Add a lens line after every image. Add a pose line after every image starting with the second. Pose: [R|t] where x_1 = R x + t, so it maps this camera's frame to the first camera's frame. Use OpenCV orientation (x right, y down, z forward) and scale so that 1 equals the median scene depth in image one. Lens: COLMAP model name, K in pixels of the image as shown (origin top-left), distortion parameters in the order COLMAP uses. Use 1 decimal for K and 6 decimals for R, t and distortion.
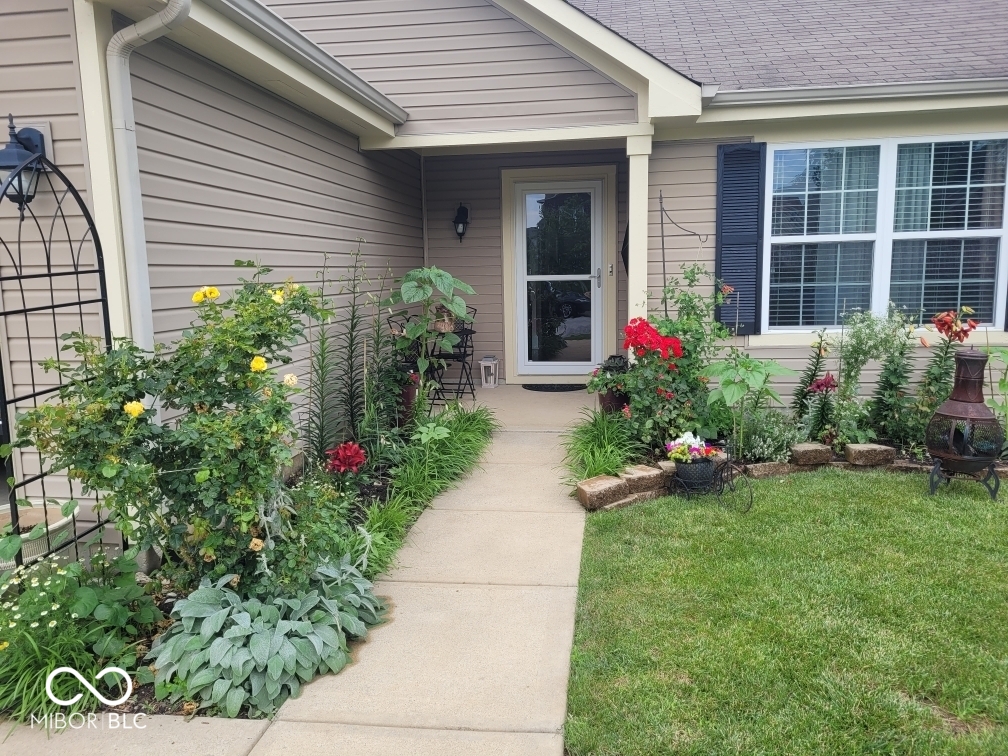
lens RADIAL K [[753.6, 0, 509.8], [0, 753.6, 387.3], [0, 0, 1]] dist [-0.000459, -0.000892]
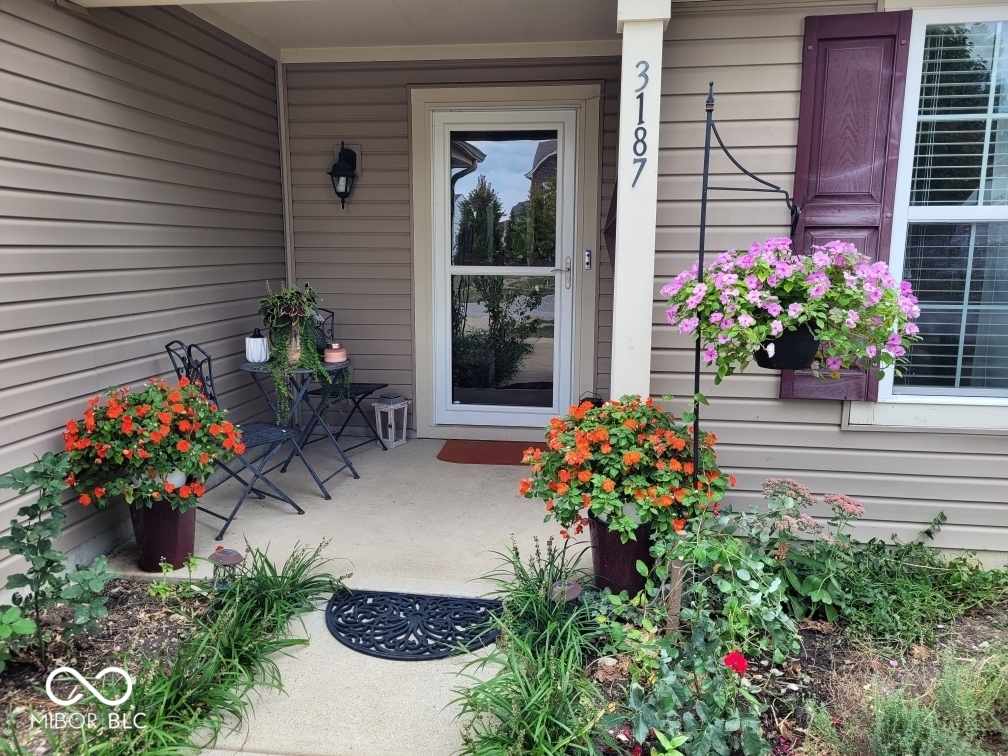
lens RADIAL K [[753.6, 0, 503.6], [0, 753.6, 376.6], [0, 0, 1]] dist [-0.000459, -0.000892]
pose [[0.999656, 0.024662, 0.008942, 0.064405], [-0.024792, 0.999583, 0.014787, -0.070915], [-0.008573, -0.015004, 0.999851, 0.401248]]
